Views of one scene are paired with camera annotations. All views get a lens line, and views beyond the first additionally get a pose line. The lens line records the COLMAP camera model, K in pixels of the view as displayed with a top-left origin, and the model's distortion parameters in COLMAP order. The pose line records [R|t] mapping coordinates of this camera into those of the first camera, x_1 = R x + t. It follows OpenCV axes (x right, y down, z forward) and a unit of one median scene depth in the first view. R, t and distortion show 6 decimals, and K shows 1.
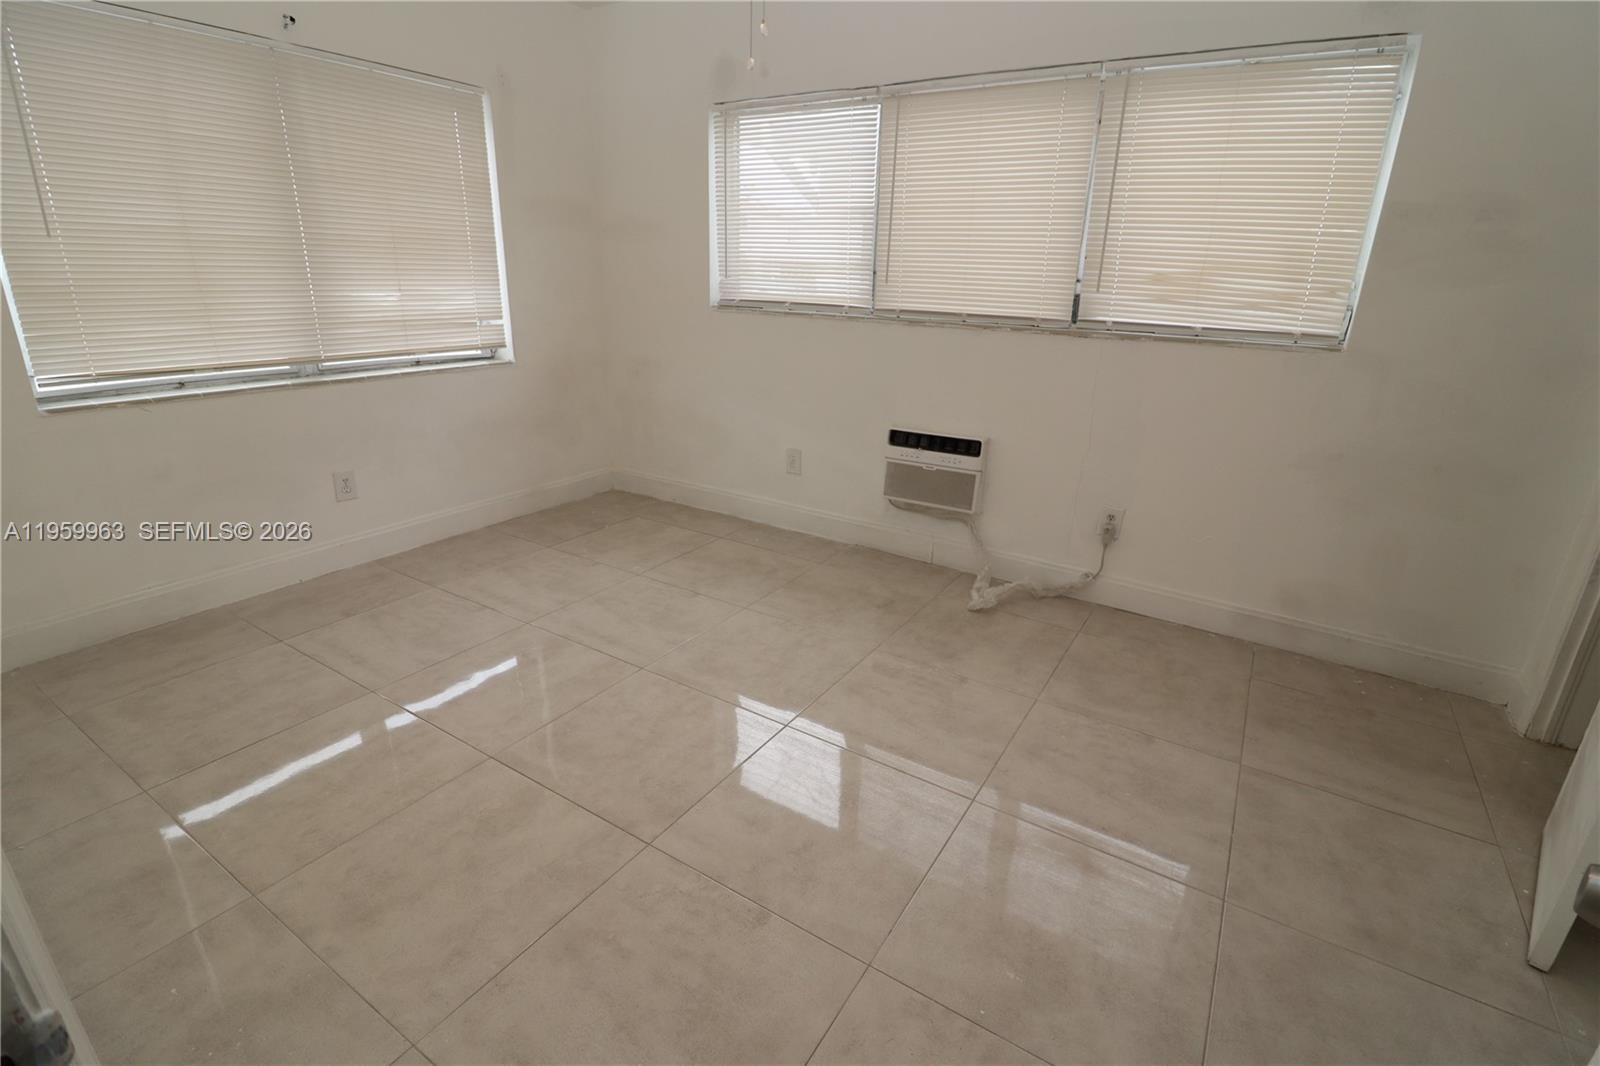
lens RADIAL K [[739.2, 0, 792.4], [0, 739.2, 526.2], [0, 0, 1]] dist [-0.006743, -0.007367]
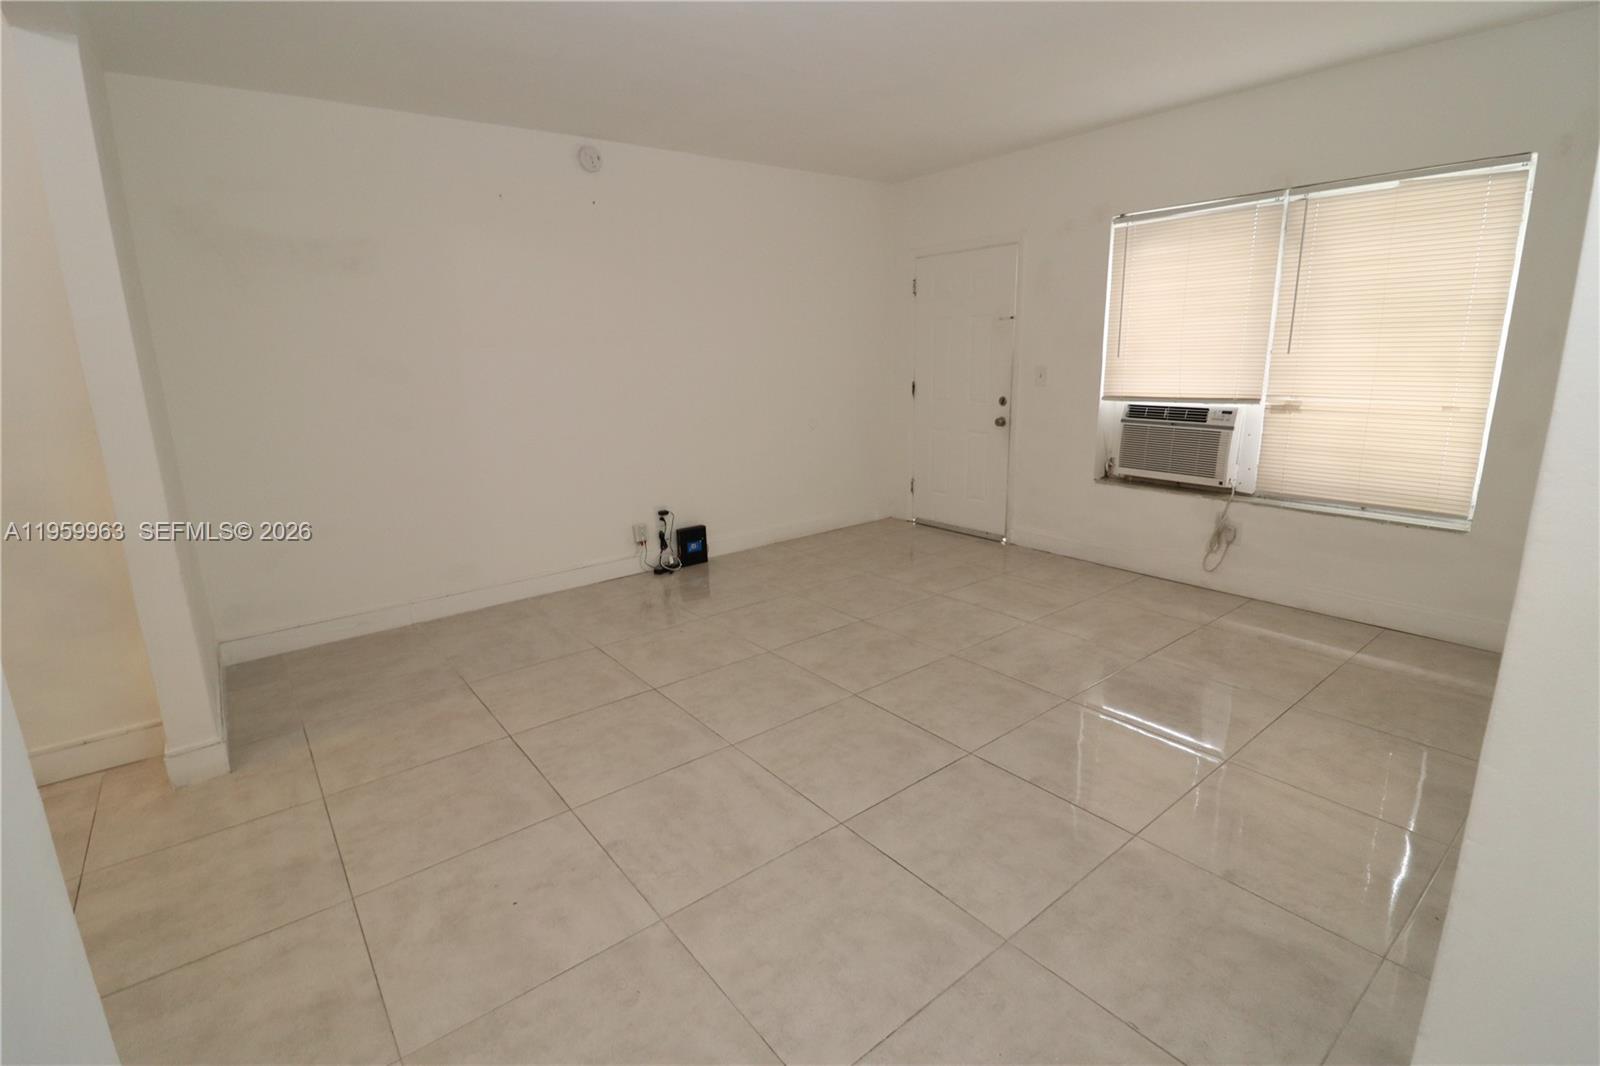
lens RADIAL K [[739.2, 0, 799.3], [0, 739.2, 527.3], [0, 0, 1]] dist [-0.006743, -0.007367]
pose [[-0.948151, -0.086184, 0.305913, -0.706559], [0.095332, 0.841088, 0.532430, -0.626105], [-0.303187, 0.533988, -0.789262, 1.596947]]
